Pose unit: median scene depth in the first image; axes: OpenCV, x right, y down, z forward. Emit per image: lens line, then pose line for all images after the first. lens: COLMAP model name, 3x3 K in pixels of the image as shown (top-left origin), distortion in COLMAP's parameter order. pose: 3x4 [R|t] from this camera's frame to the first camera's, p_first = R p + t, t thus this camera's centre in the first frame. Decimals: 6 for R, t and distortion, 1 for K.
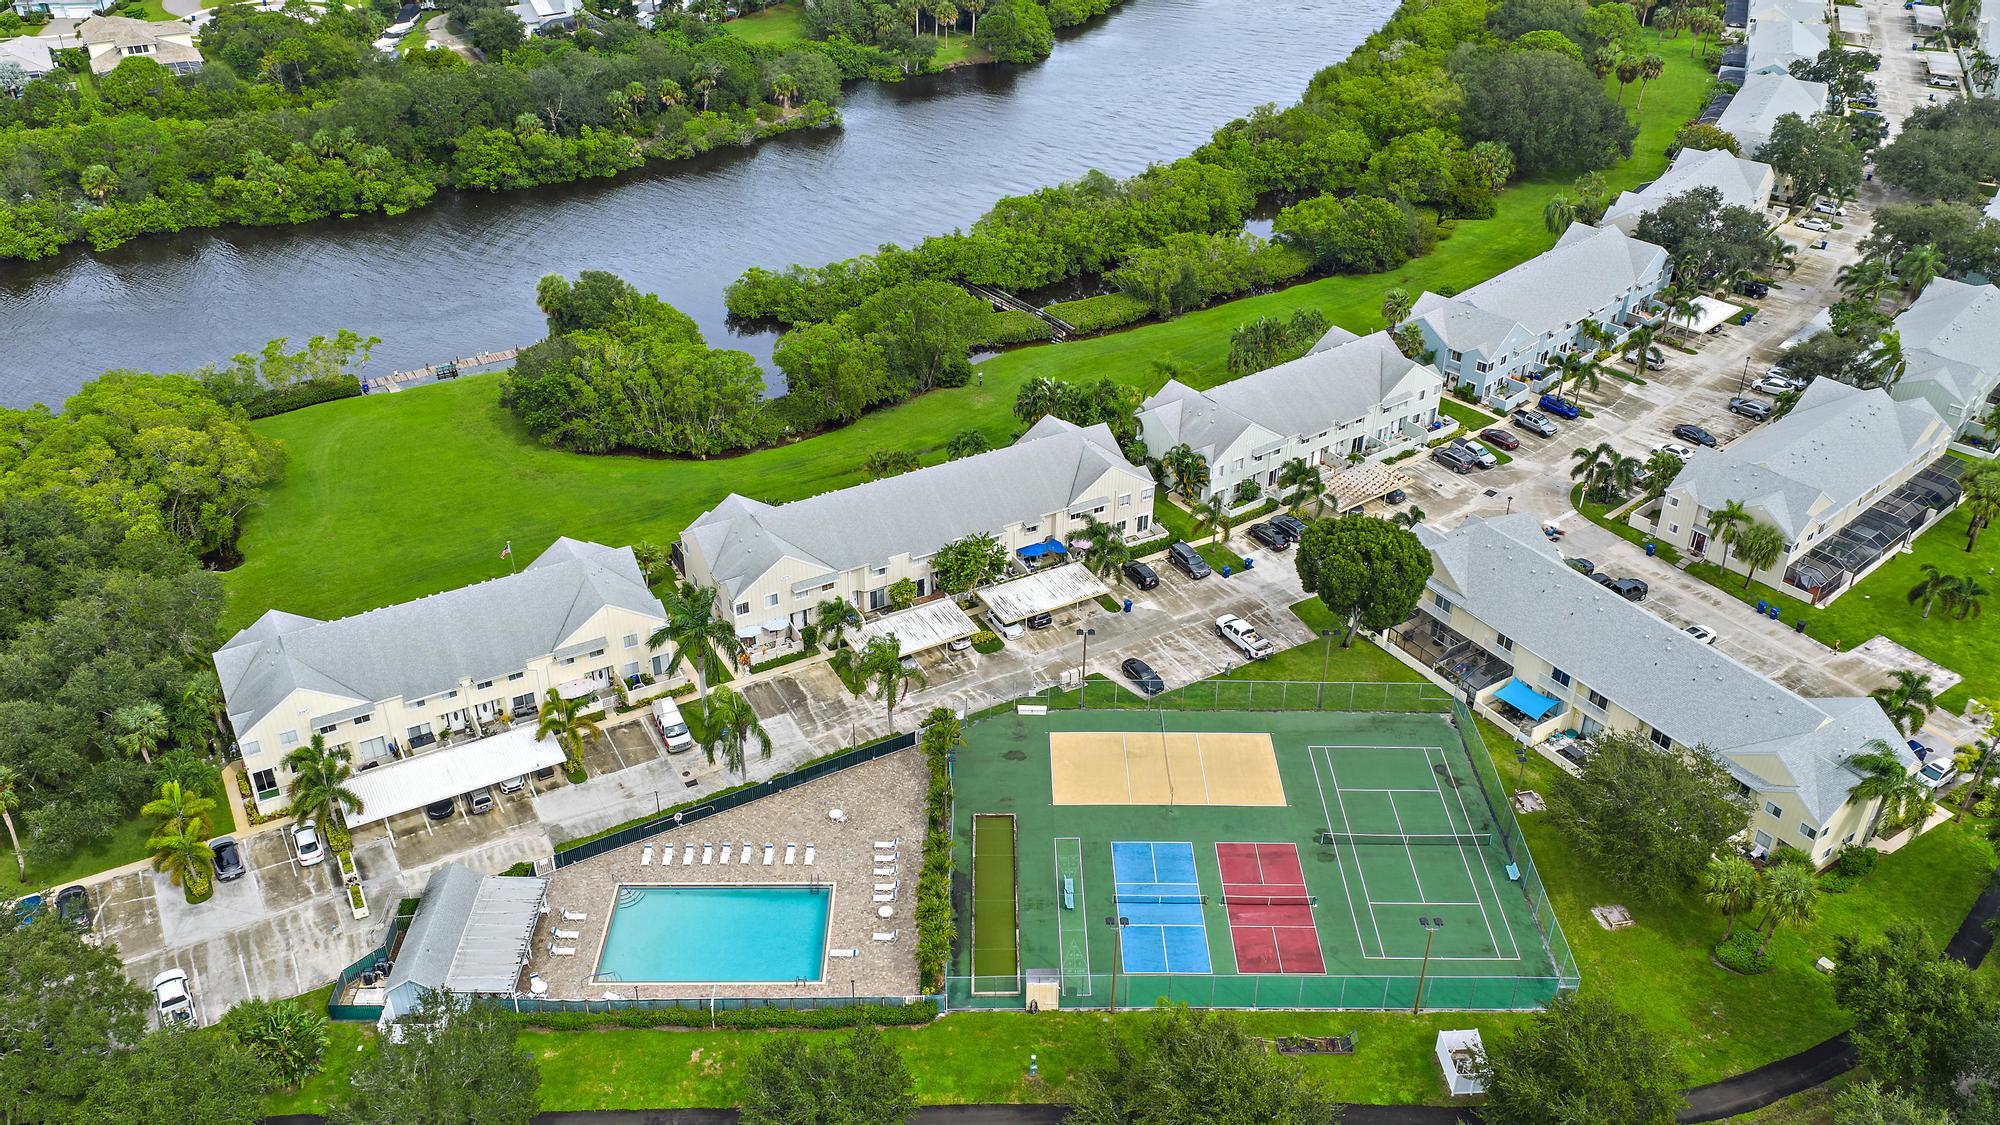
lens RADIAL K [[1670.2, 0, 1000.4], [0, 1670.2, 565.3], [0, 0, 1]] dist [0.023617, -0.043973]
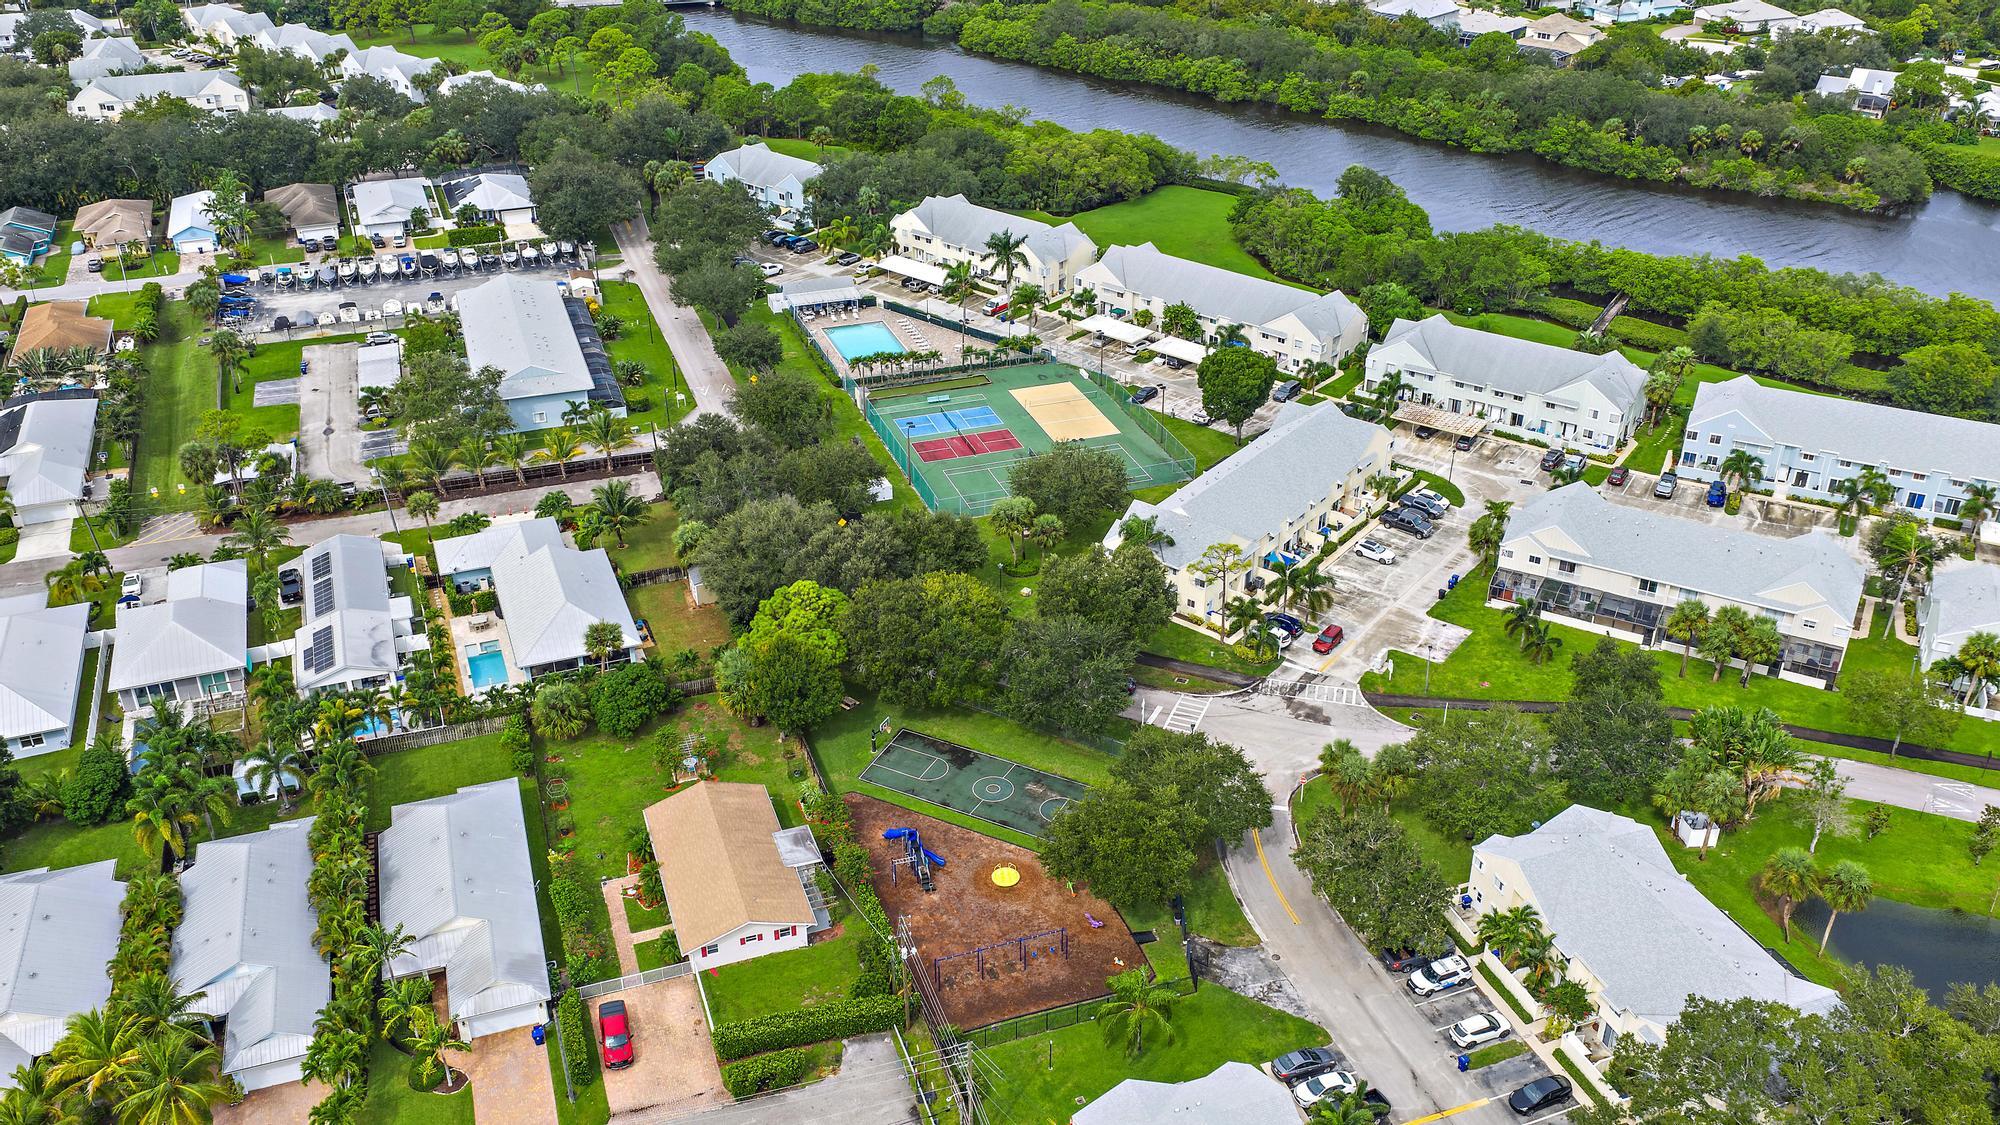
lens RADIAL K [[1670.2, 0, 1000.4], [0, 1670.2, 565.3], [0, 0, 1]] dist [0.023617, -0.043973]
pose [[0.316703, 0.440031, -0.840281, 1.335838], [-0.501195, 0.829746, 0.245612, -0.107498], [0.805296, 0.343359, 0.483324, 0.195956]]
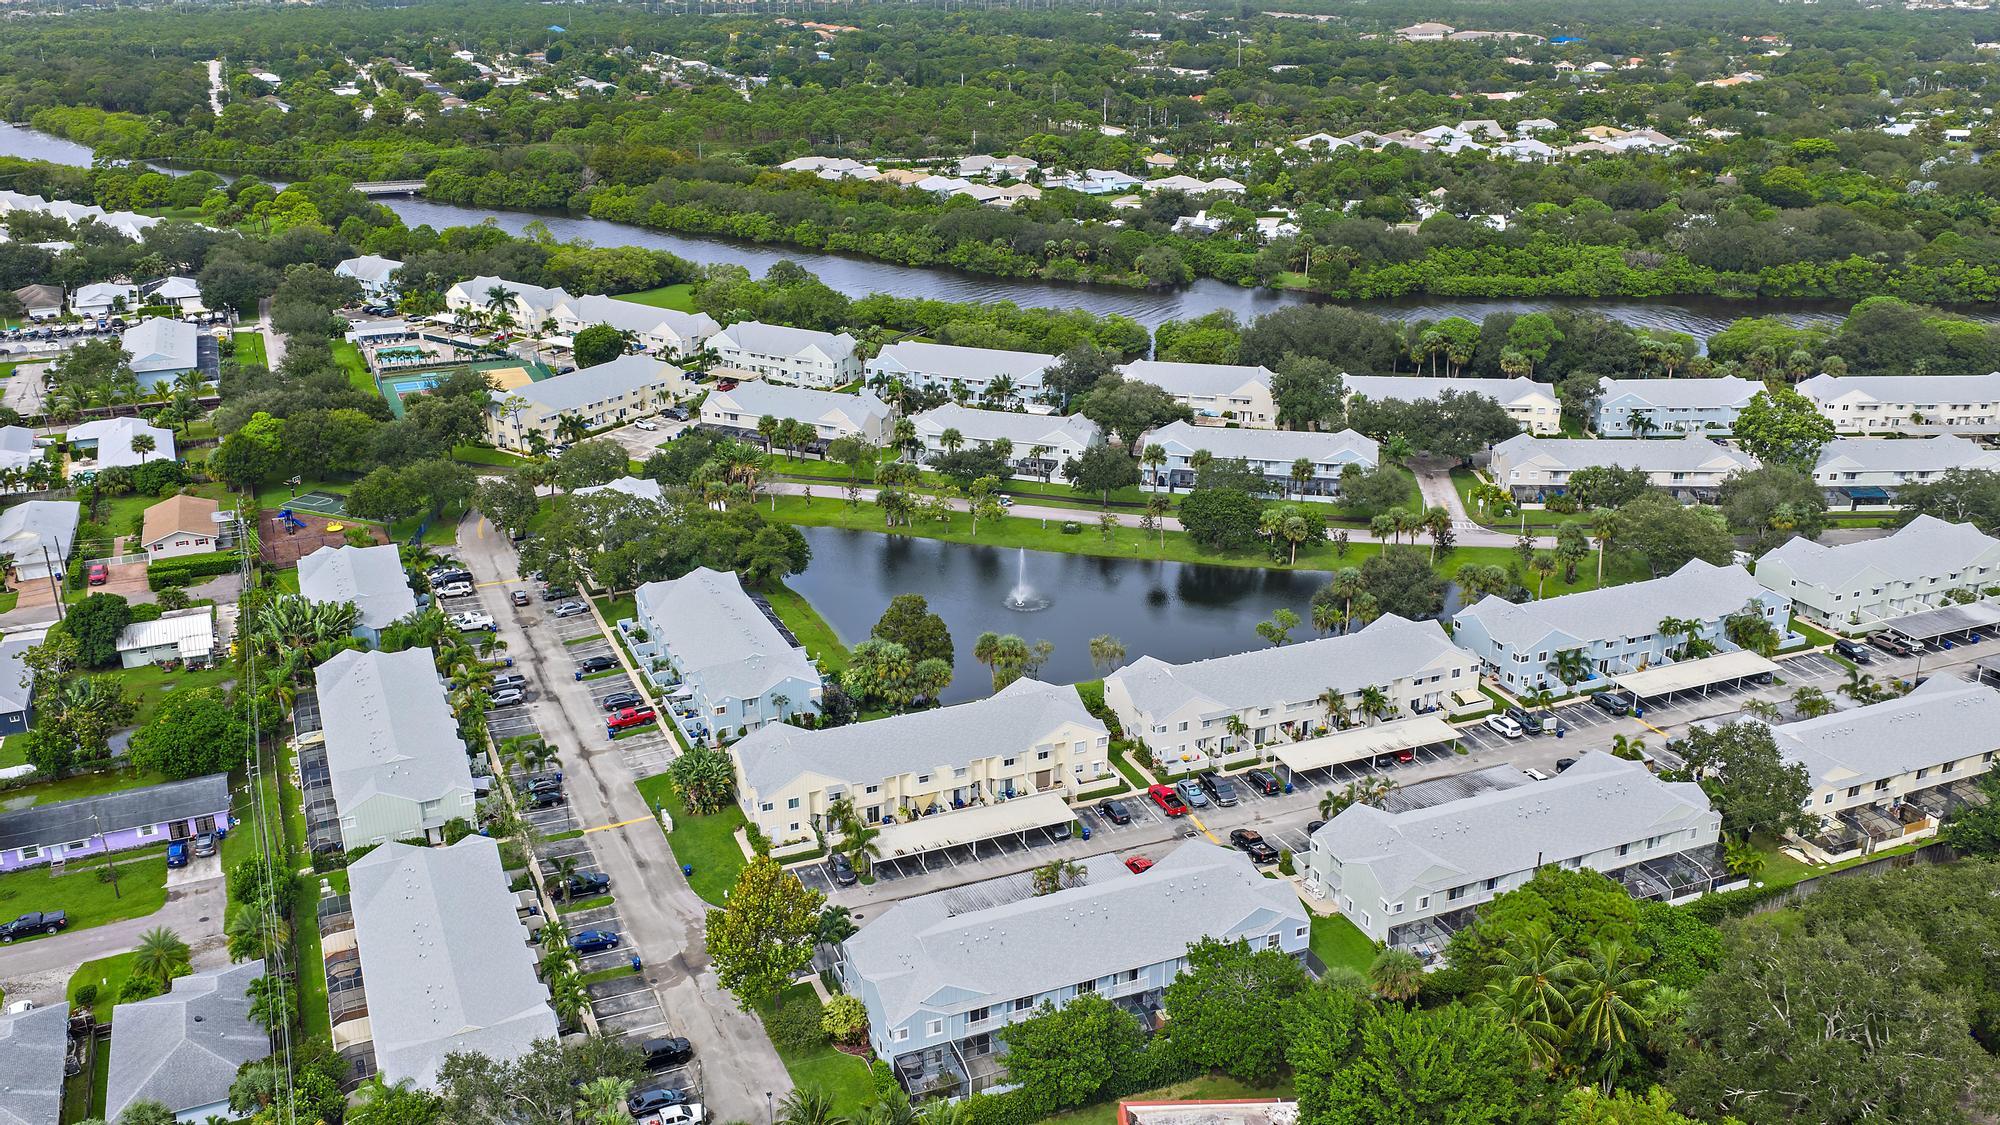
lens RADIAL K [[1670.2, 0, 1000.4], [0, 1670.2, 565.3], [0, 0, 1]] dist [0.023617, -0.043973]
pose [[0.394789, 0.304665, -0.866788, 2.400570], [-0.484494, 0.870621, 0.085343, -0.190343], [0.780645, 0.386261, 0.491320, 0.391159]]
